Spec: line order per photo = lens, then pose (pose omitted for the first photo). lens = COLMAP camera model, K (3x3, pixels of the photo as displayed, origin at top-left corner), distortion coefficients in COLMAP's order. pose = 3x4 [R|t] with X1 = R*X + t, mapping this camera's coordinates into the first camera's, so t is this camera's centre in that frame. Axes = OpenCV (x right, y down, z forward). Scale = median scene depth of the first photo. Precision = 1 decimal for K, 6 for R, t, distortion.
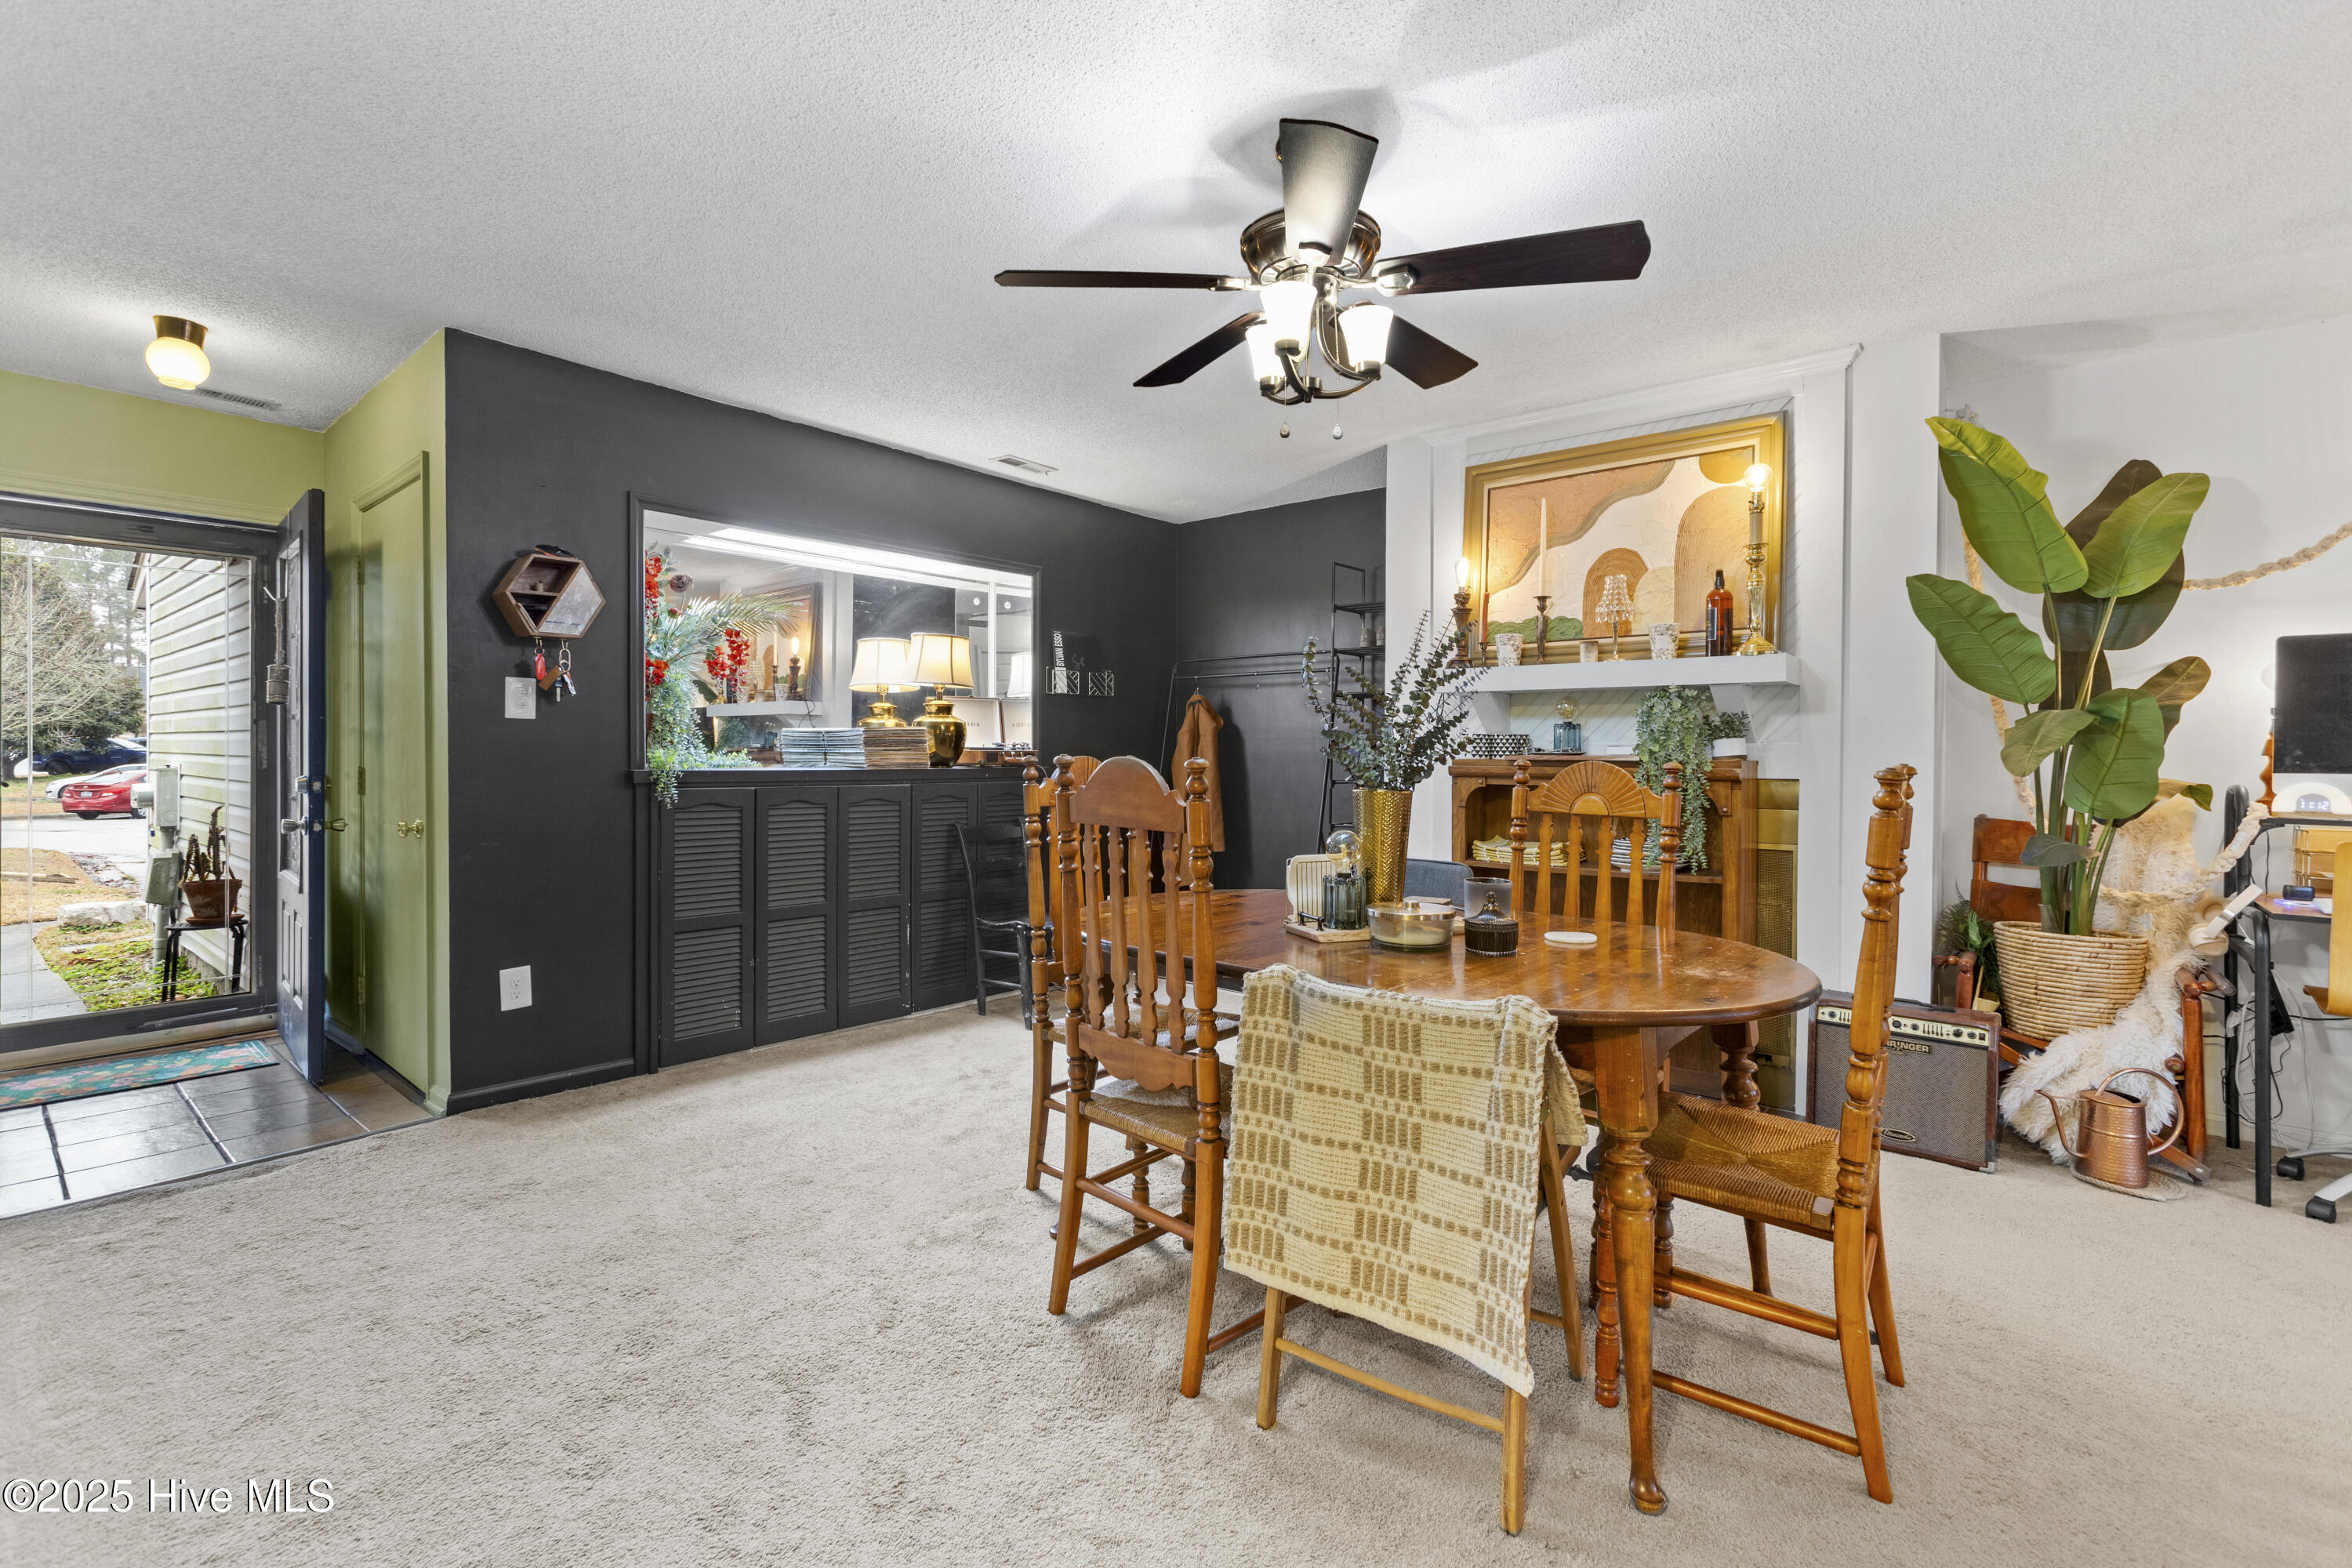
lens RADIAL K [[1078.3, 0, 1180.1], [0, 1078.3, 767.5], [0, 0, 1]] dist [0.002650, 0.000618]
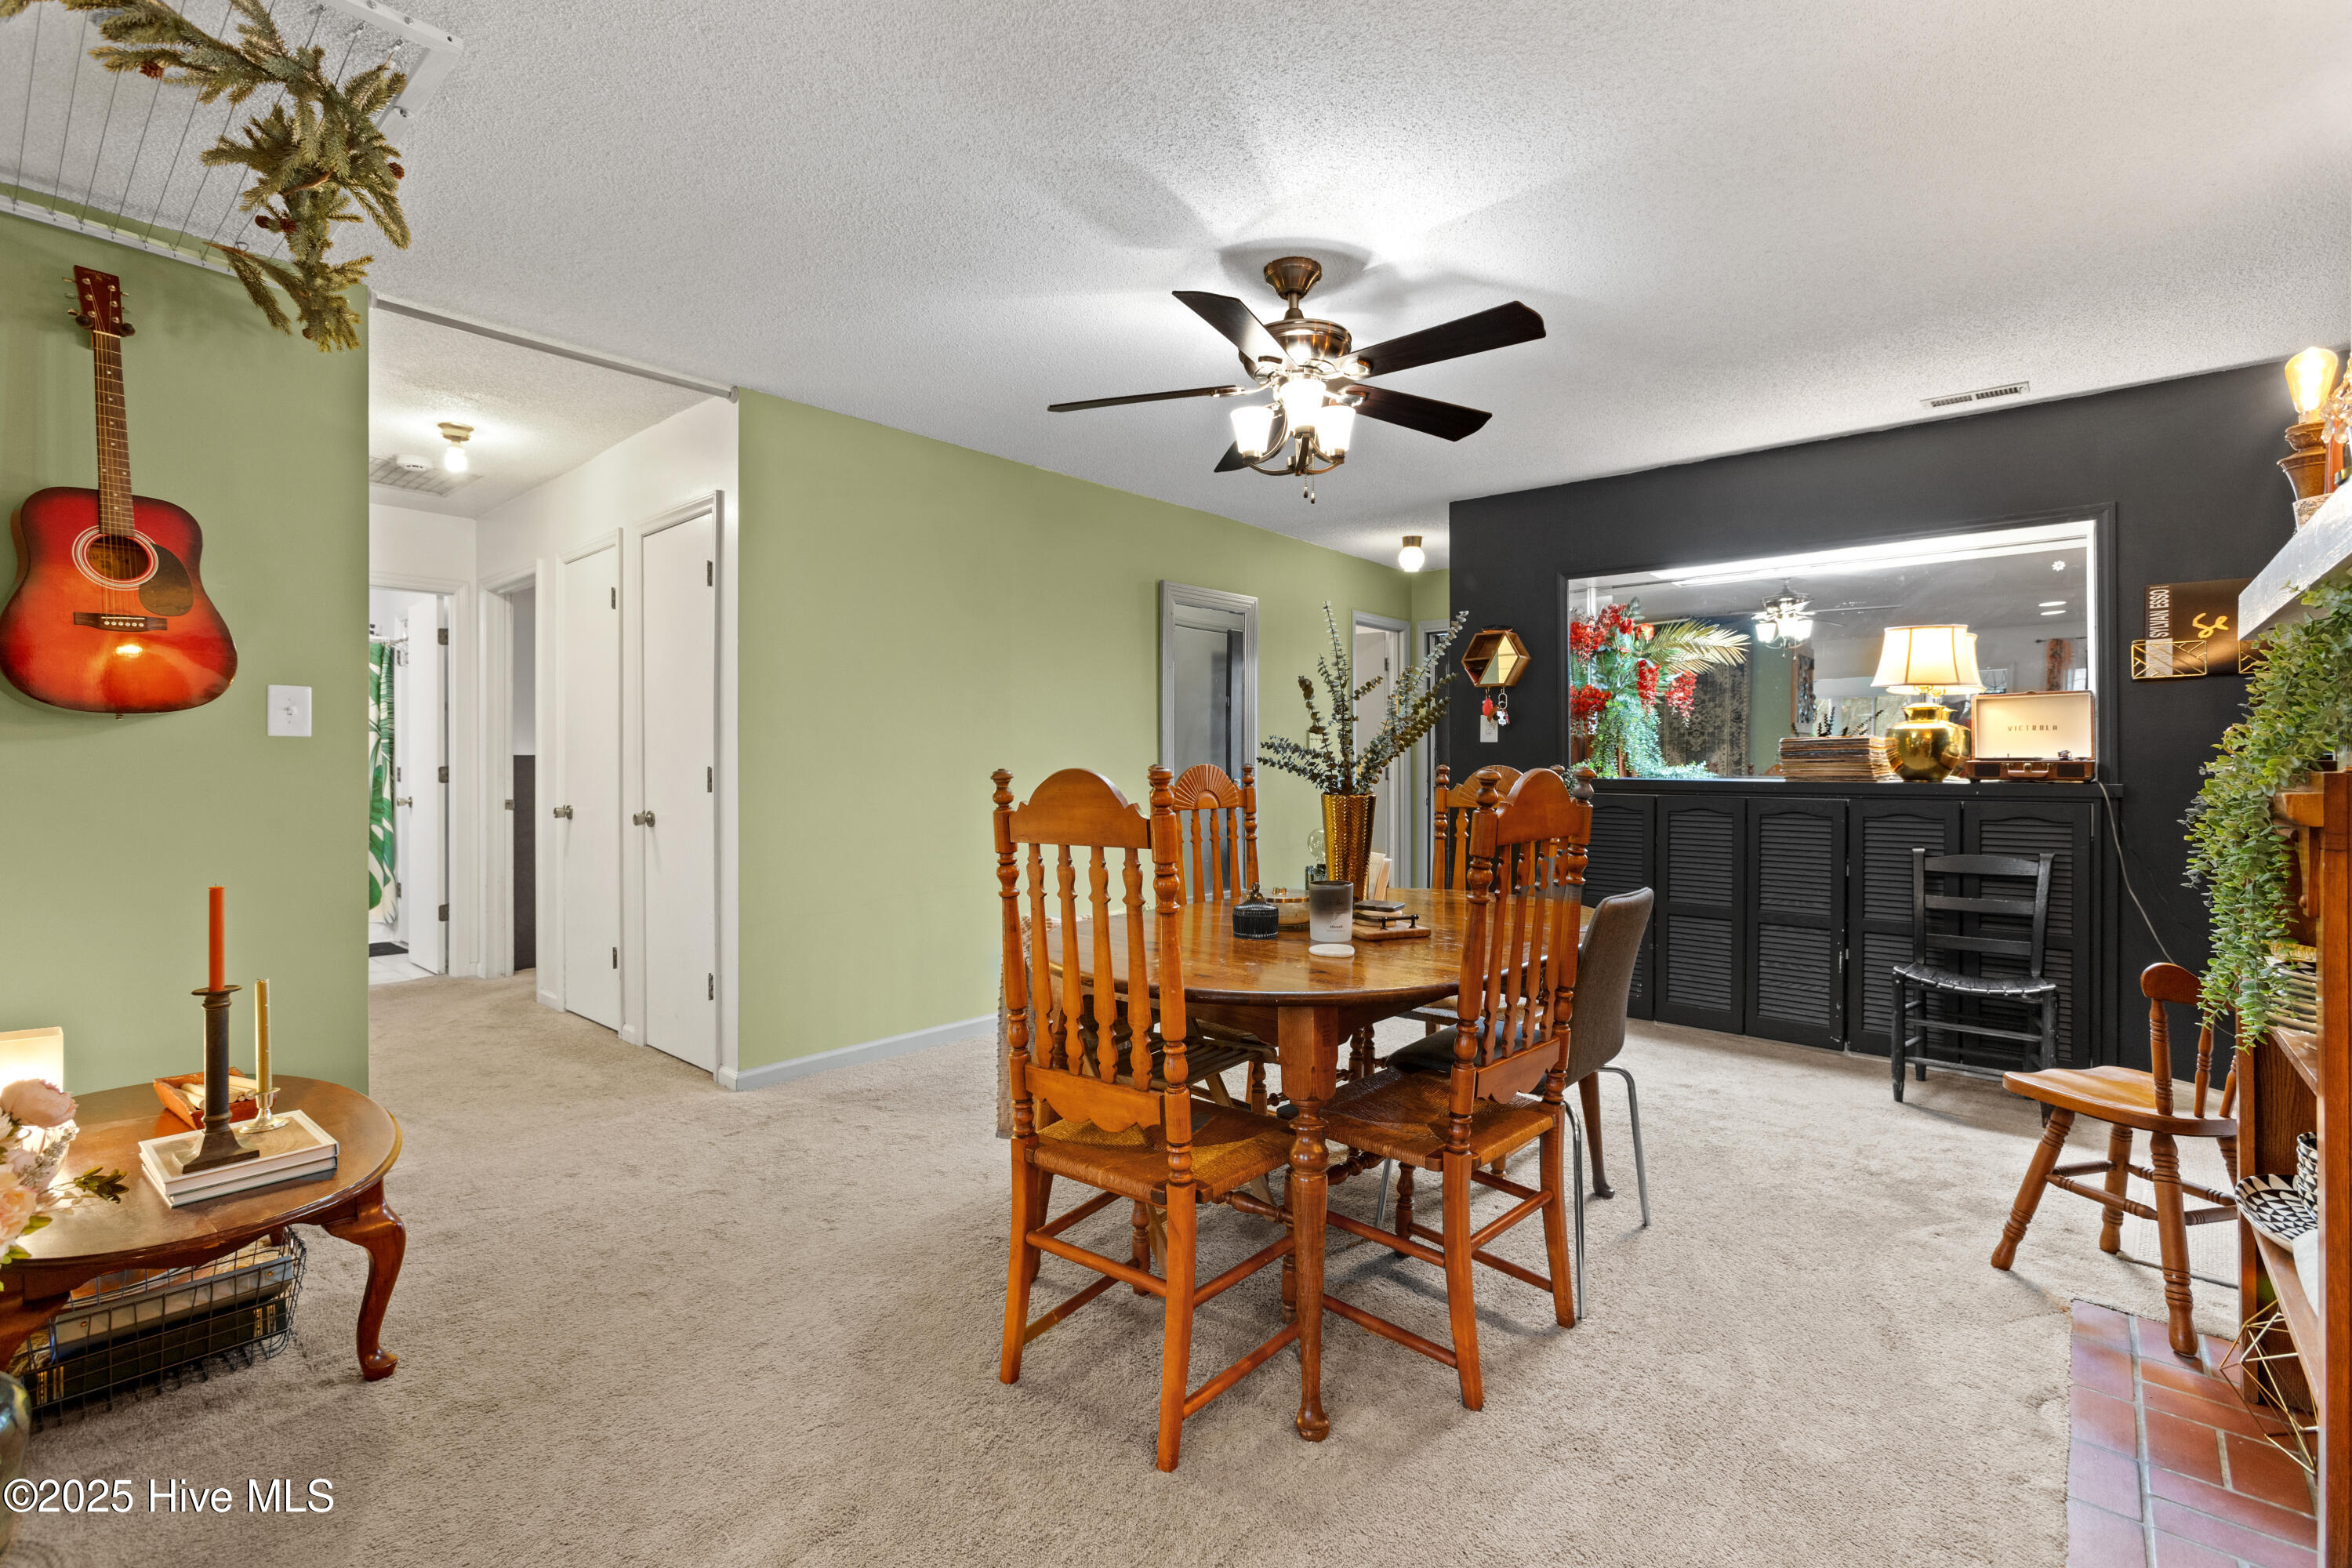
lens RADIAL K [[1050.6, 0, 1176.0], [0, 1050.6, 784.0], [0, 0, 1]] dist [0.000521, 0.000589]
pose [[-0.015903, 0.013006, -0.999789, 0.779750], [-0.015449, 0.999793, 0.013252, 0.000036], [0.999754, 0.015656, -0.015698, 0.535816]]
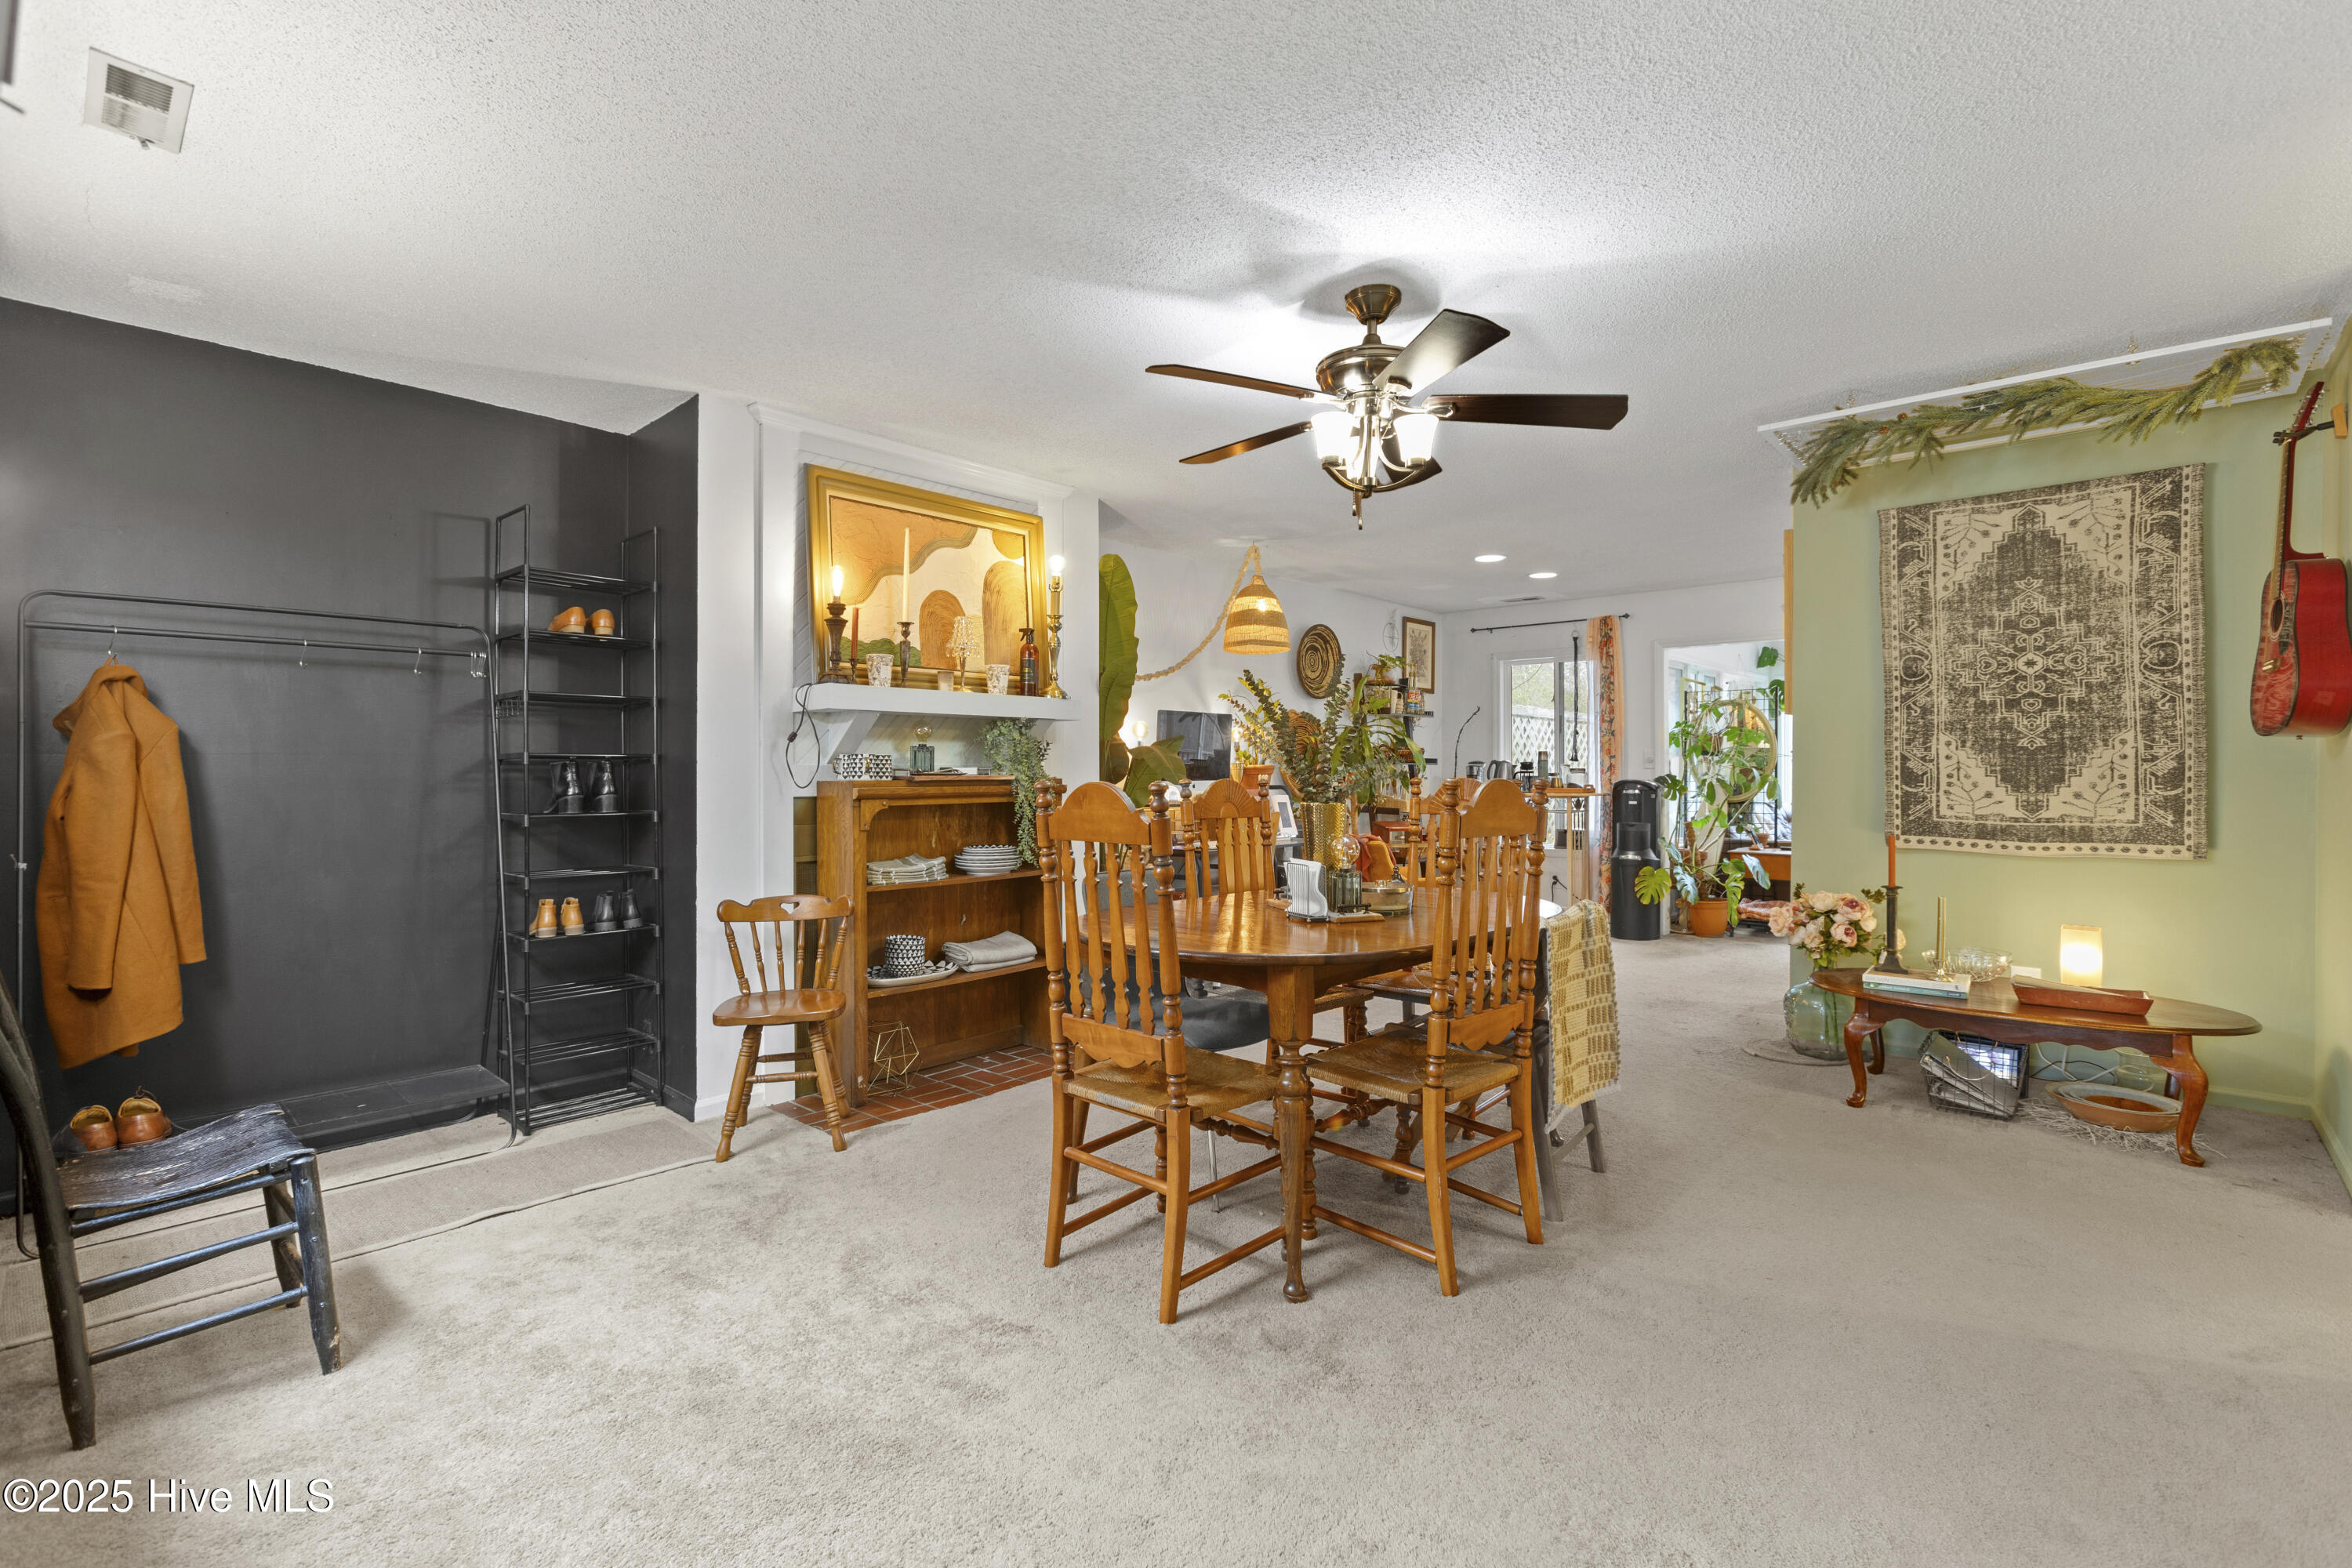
lens RADIAL K [[1050.6, 0, 1176.0], [0, 1050.6, 784.0], [0, 0, 1]] dist [0.000521, 0.000589]
pose [[0.036223, -0.017844, 0.999184, -0.678173], [0.015446, 0.999731, 0.017293, -0.016642], [-0.999224, 0.014807, 0.036489, 0.715502]]
